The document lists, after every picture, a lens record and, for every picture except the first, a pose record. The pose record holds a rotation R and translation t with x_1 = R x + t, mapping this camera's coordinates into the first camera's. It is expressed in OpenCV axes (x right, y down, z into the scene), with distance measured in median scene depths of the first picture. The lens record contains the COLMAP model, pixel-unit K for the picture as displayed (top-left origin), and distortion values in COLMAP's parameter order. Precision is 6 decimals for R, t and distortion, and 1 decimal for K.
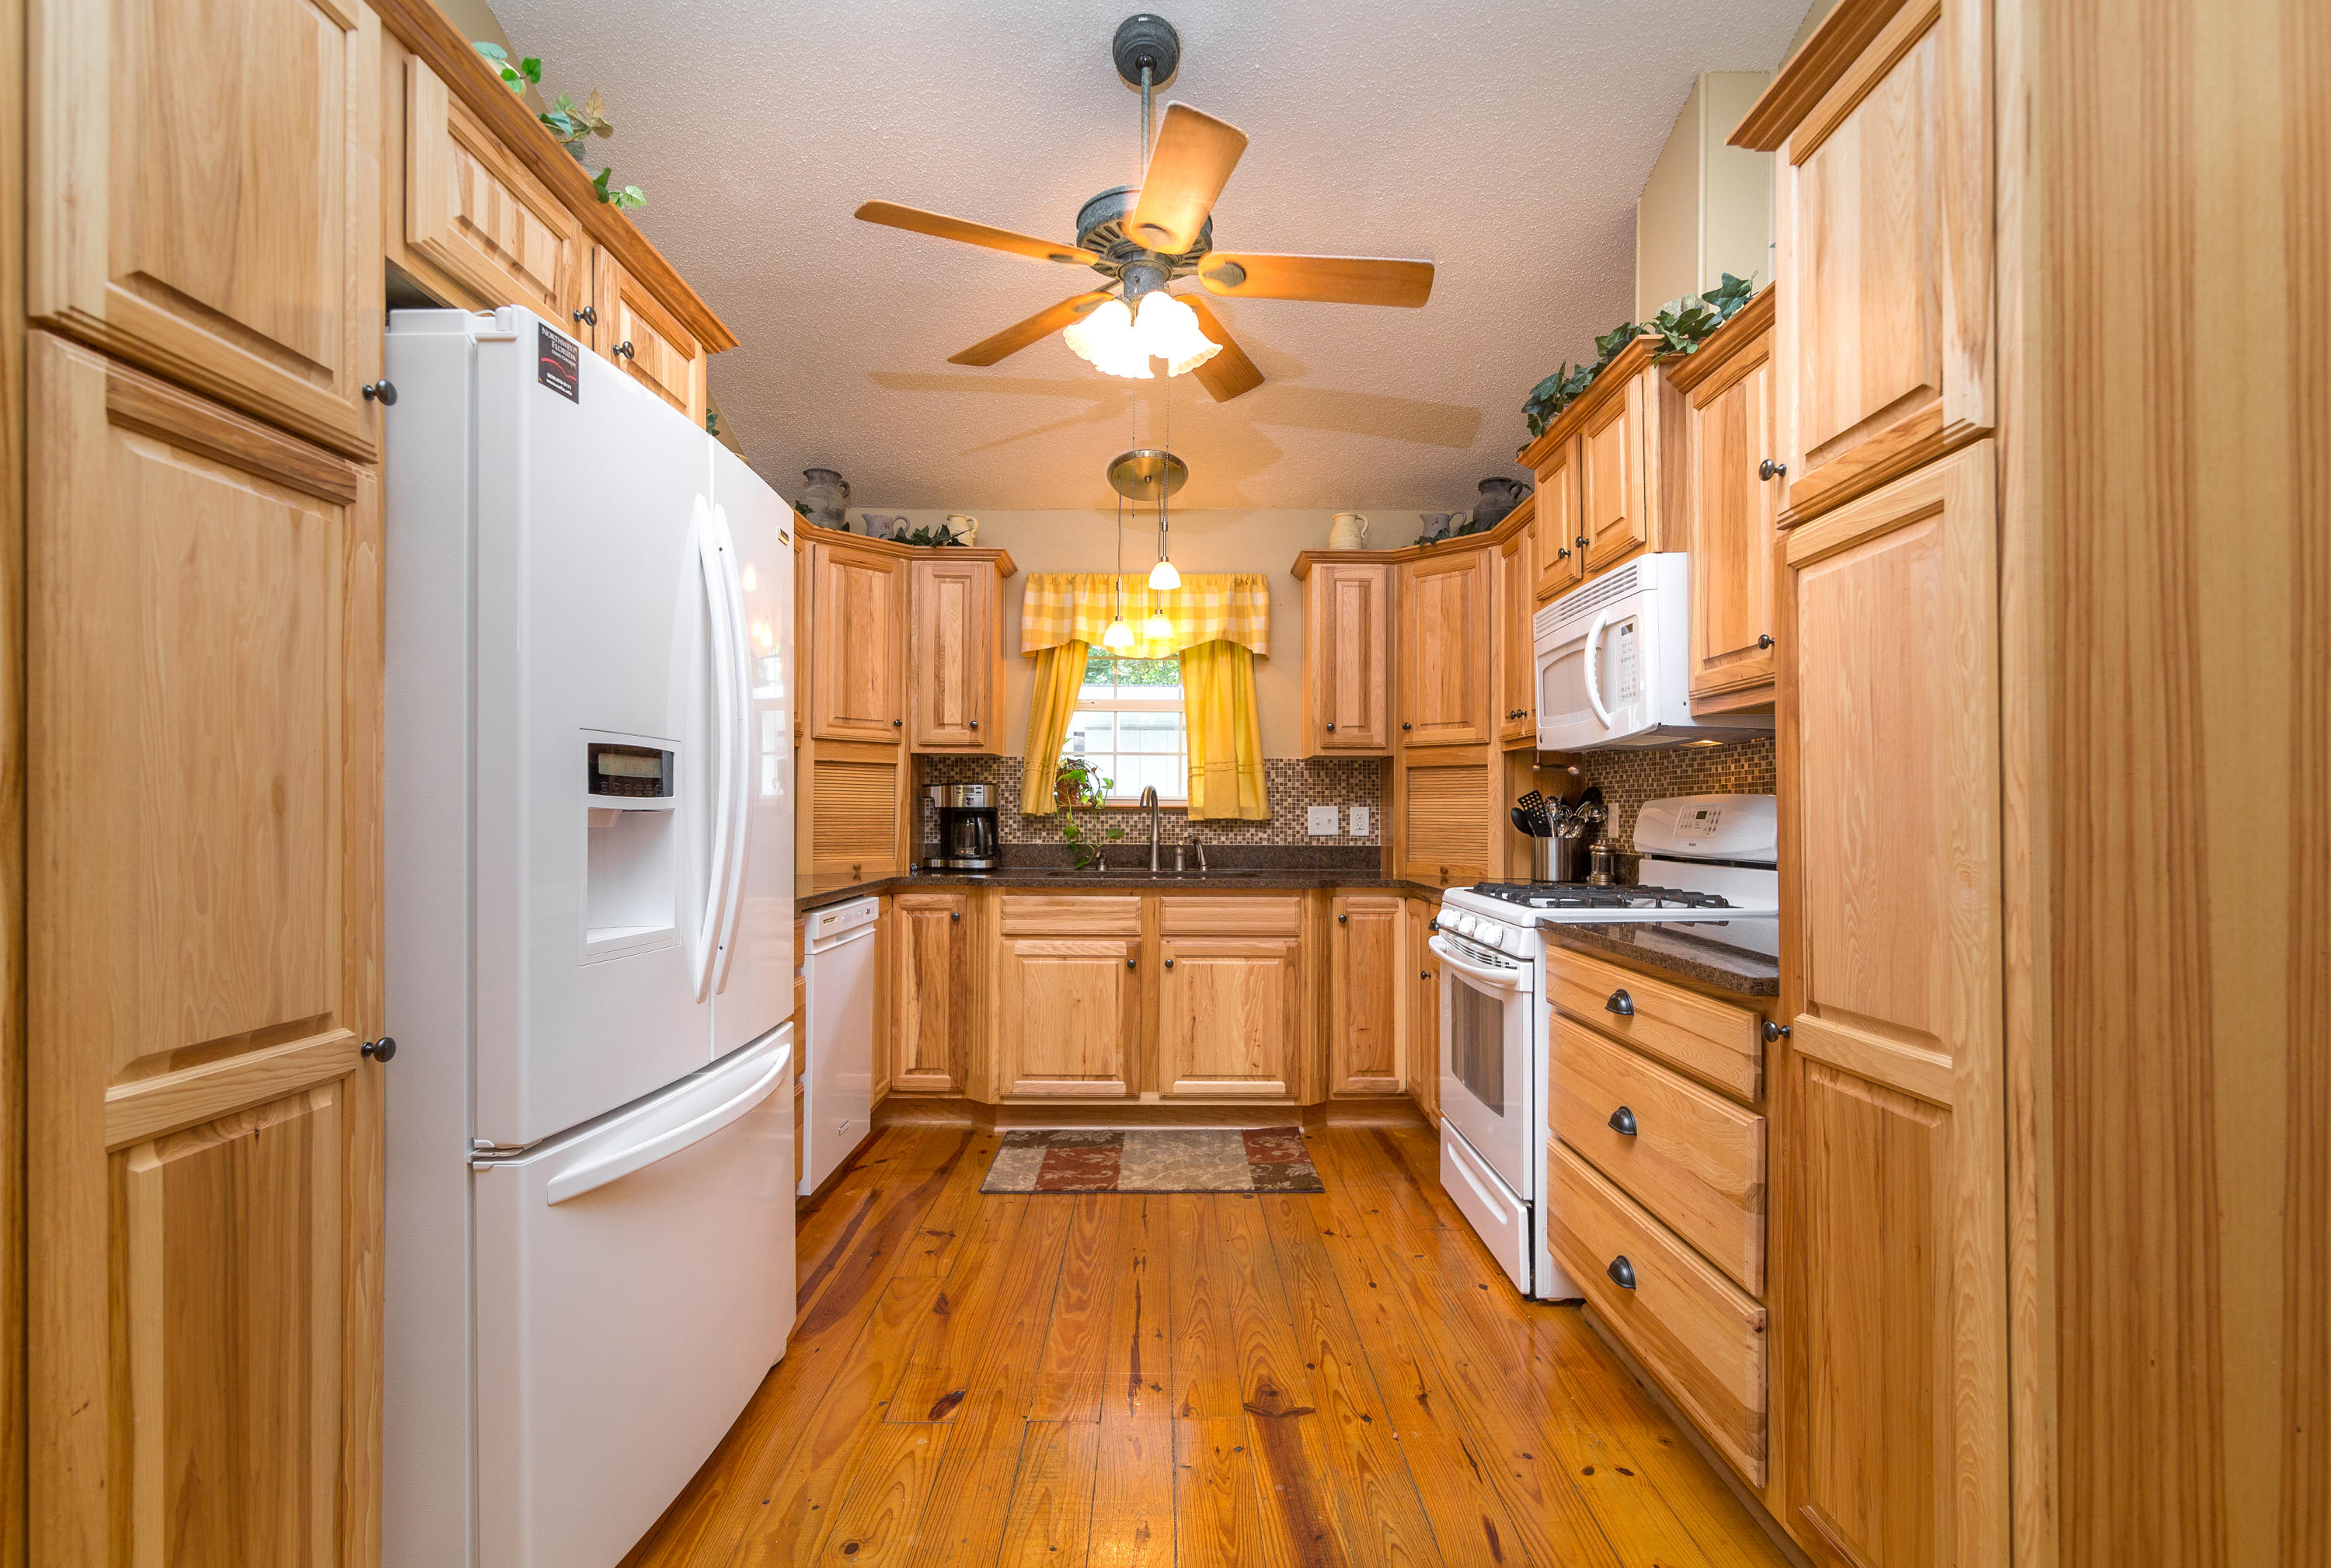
lens RADIAL K [[1063.3, 0, 1156.2], [0, 1063.3, 805.7], [0, 0, 1]] dist [-0.001585, 0.000197]
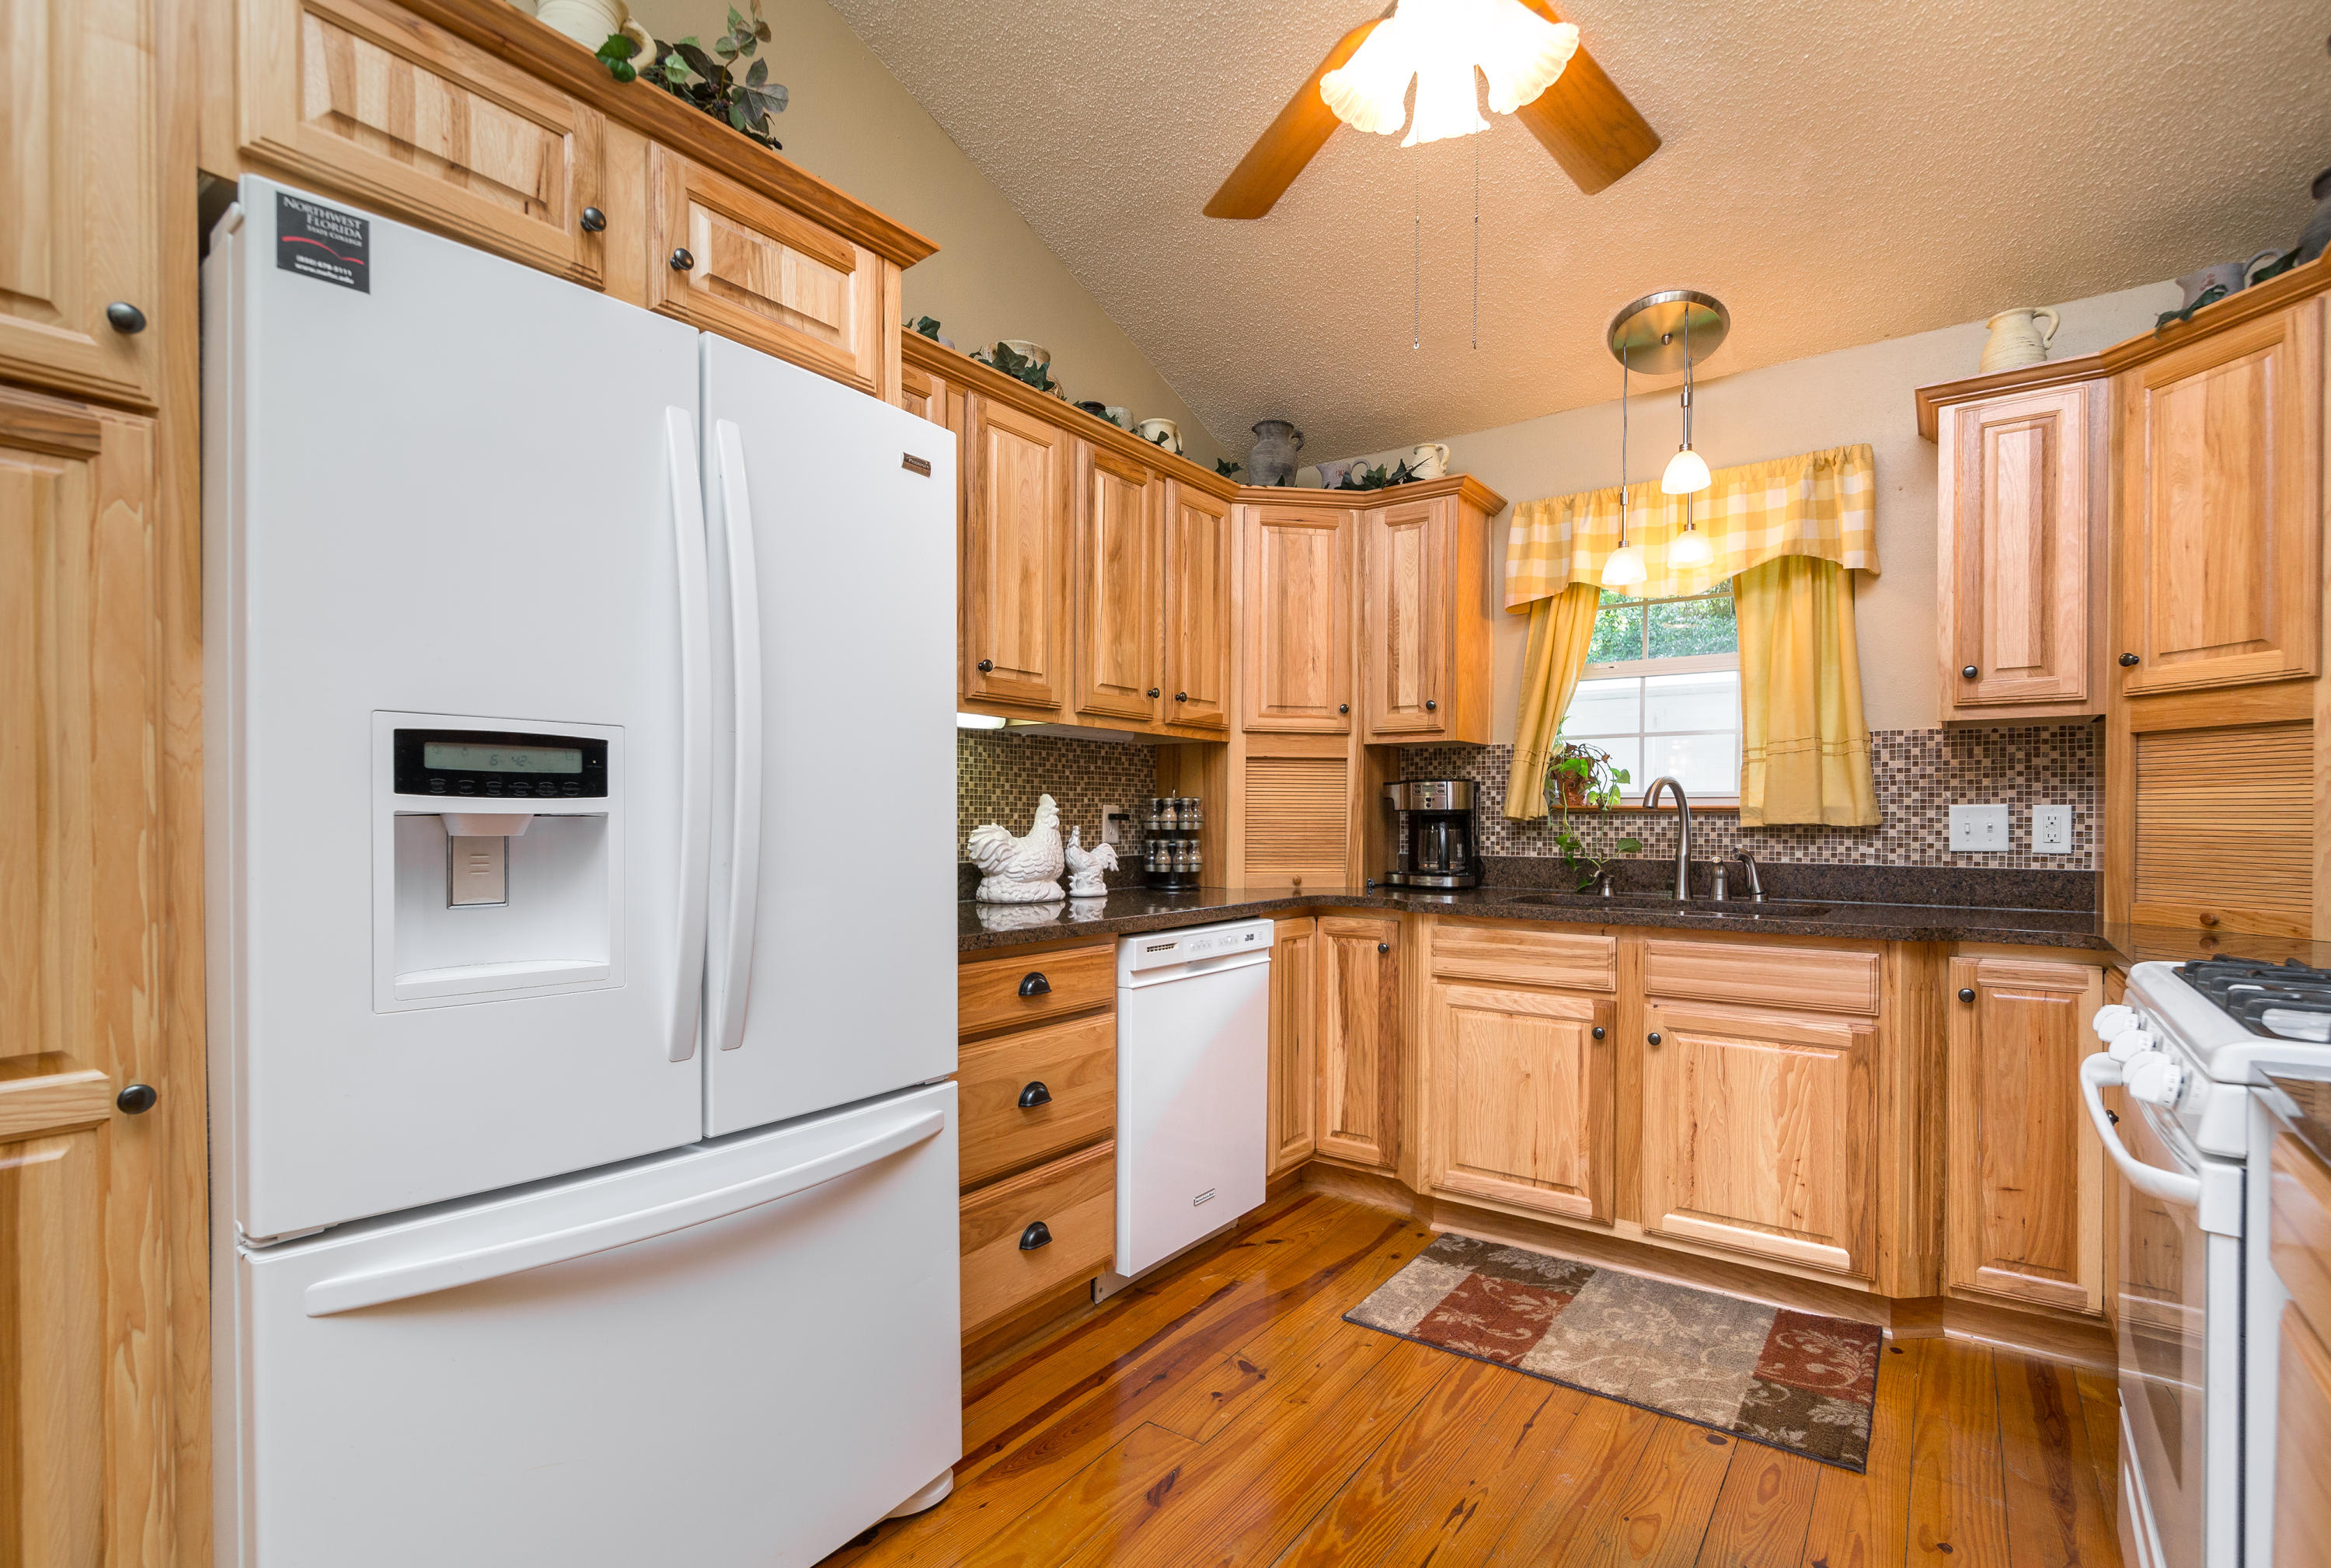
lens RADIAL K [[1063.3, 0, 1271.8], [0, 1063.3, 823.2], [0, 0, 1]] dist [-0.001585, 0.000197]
pose [[0.830118, 0.000224, -0.557588, 0.182794], [0.006693, 0.999924, 0.010366, 0.002804], [0.557548, -0.012337, 0.830053, 0.298040]]
